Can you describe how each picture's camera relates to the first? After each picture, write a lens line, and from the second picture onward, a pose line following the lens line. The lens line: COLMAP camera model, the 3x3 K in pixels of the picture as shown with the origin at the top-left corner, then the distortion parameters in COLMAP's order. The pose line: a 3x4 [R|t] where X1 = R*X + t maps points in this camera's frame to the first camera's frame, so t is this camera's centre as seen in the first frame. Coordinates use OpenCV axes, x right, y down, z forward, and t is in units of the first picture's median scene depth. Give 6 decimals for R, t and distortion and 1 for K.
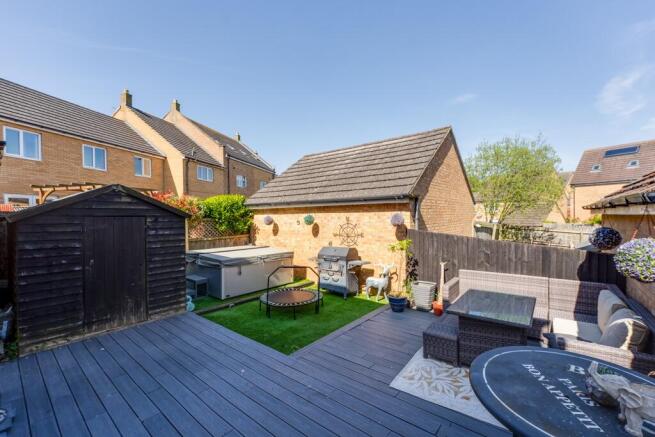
lens RADIAL K [[270.3, 0, 358.6], [0, 270.3, 220.7], [0, 0, 1]] dist [-0.000762, -0.000086]
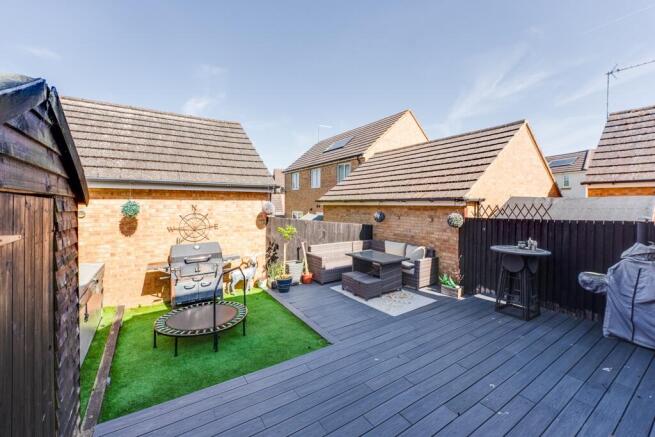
lens RADIAL K [[263.1, 0, 317.9], [0, 263.1, 205.3], [0, 0, 1]] dist [-0.022878, 0.000006]
pose [[0.371602, 0.006729, 0.928368, -0.640932], [0.011001, 0.999872, -0.011651, -0.001224], [-0.928327, 0.014542, 0.371481, 0.381481]]
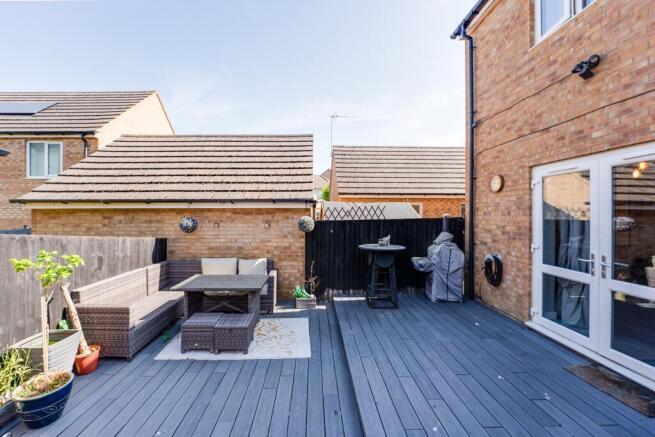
lens RADIAL K [[273.5, 0, 310.2], [0, 273.5, 211.9], [0, 0, 1]] dist [-0.015474, 0.000339]
pose [[-0.594385, 0.018700, 0.803963, -0.356092], [0.021595, 0.999740, -0.007289, 0.012786], [-0.803890, 0.013029, -0.594635, 0.745973]]
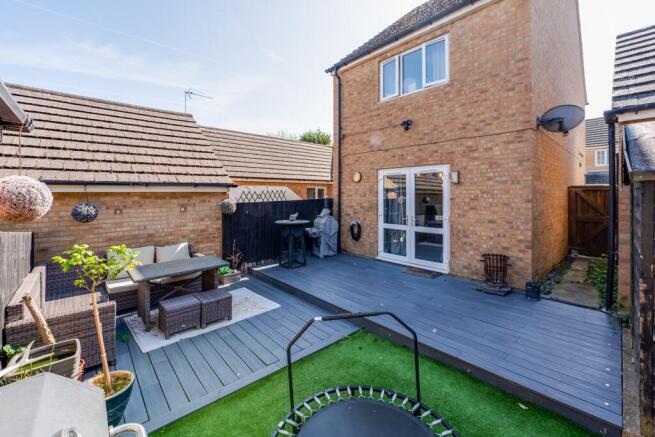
lens RADIAL K [[274.0, 0, 337.0], [0, 274.0, 193.6], [0, 0, 1]] dist [0.000492, 0.000075]
pose [[-0.982065, 0.019065, 0.187577, -0.218089], [0.022068, 0.999659, 0.013937, -0.003136], [-0.187247, 0.017826, -0.982151, 1.066830]]
